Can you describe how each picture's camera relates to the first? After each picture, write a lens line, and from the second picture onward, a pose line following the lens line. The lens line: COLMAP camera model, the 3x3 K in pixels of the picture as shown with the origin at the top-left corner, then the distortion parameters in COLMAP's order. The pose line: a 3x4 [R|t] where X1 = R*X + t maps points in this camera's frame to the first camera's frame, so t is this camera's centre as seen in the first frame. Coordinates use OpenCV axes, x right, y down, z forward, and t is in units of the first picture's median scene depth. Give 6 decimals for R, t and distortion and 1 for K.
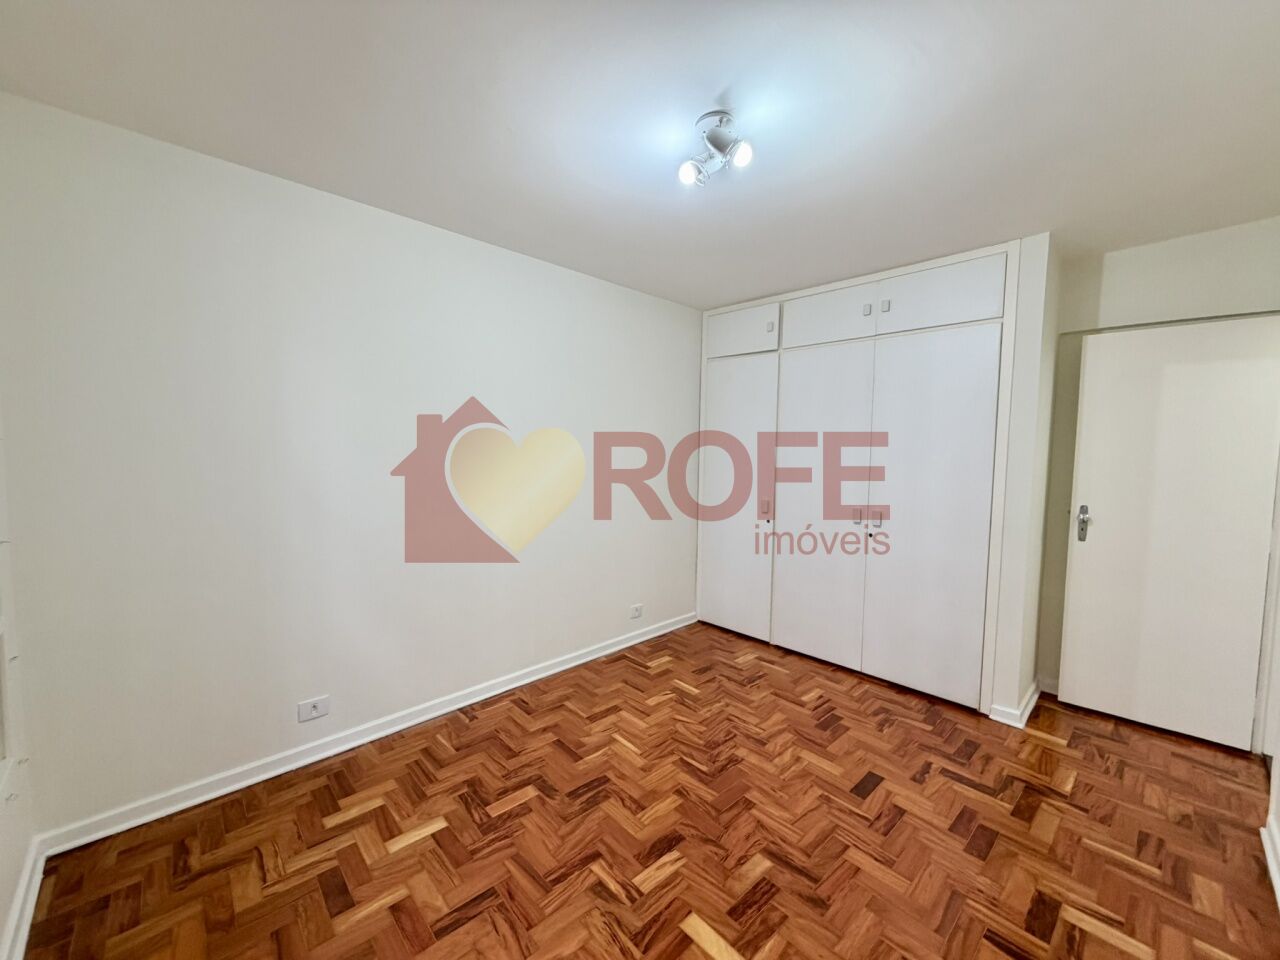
lens RADIAL K [[507.9, 0, 639.9], [0, 507.9, 479.7], [0, 0, 1]] dist [-0.001052, -0.000290]
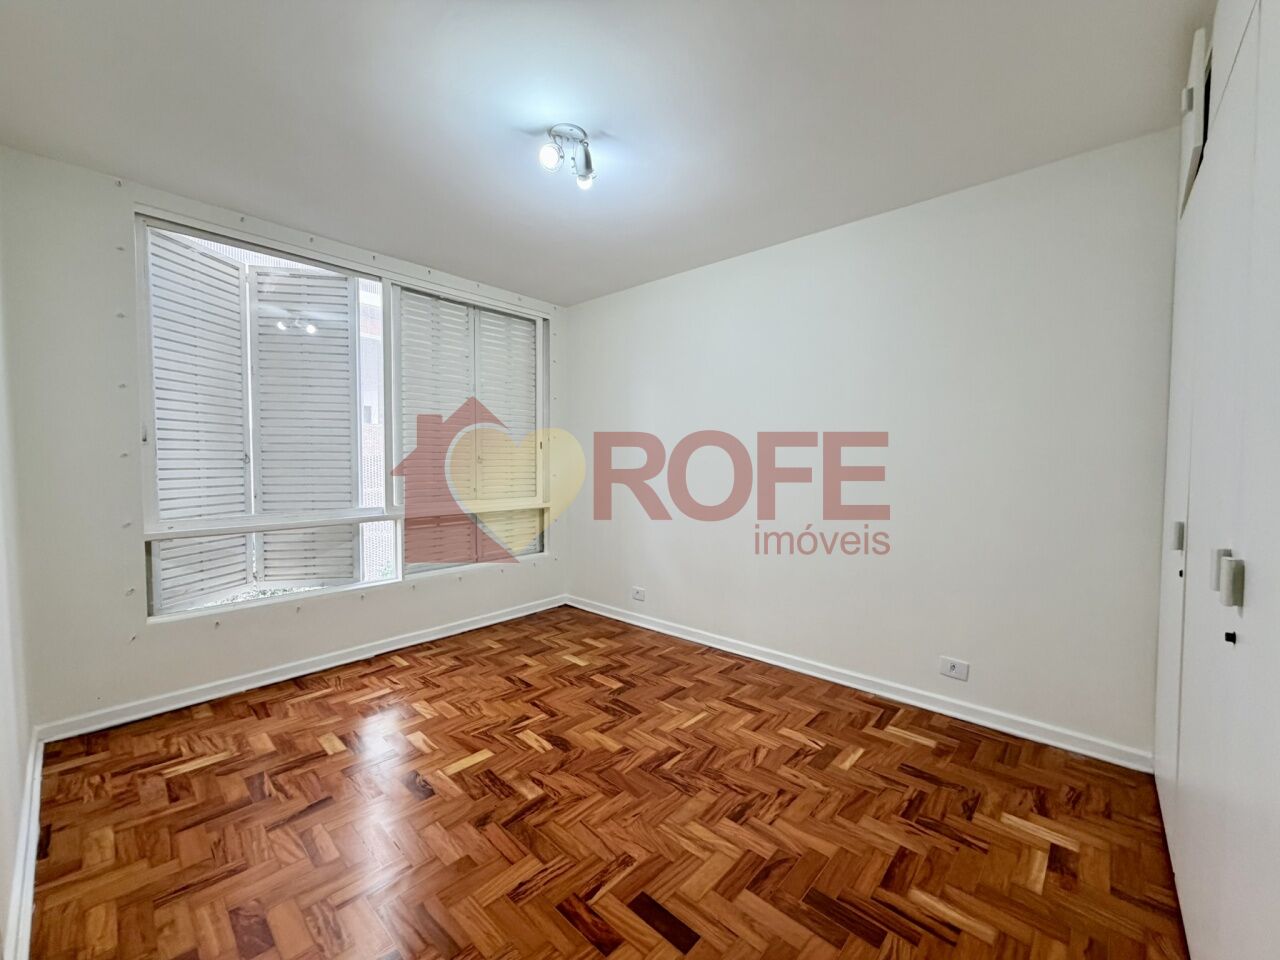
lens RADIAL K [[507.9, 0, 641.2], [0, 507.9, 477.8], [0, 0, 1]] dist [-0.001052, -0.000290]
pose [[0.075175, 0.021435, -0.996940, 1.067960], [-0.066327, 0.997662, 0.016449, 0.041107], [0.994962, 0.064888, 0.076421, 0.891083]]
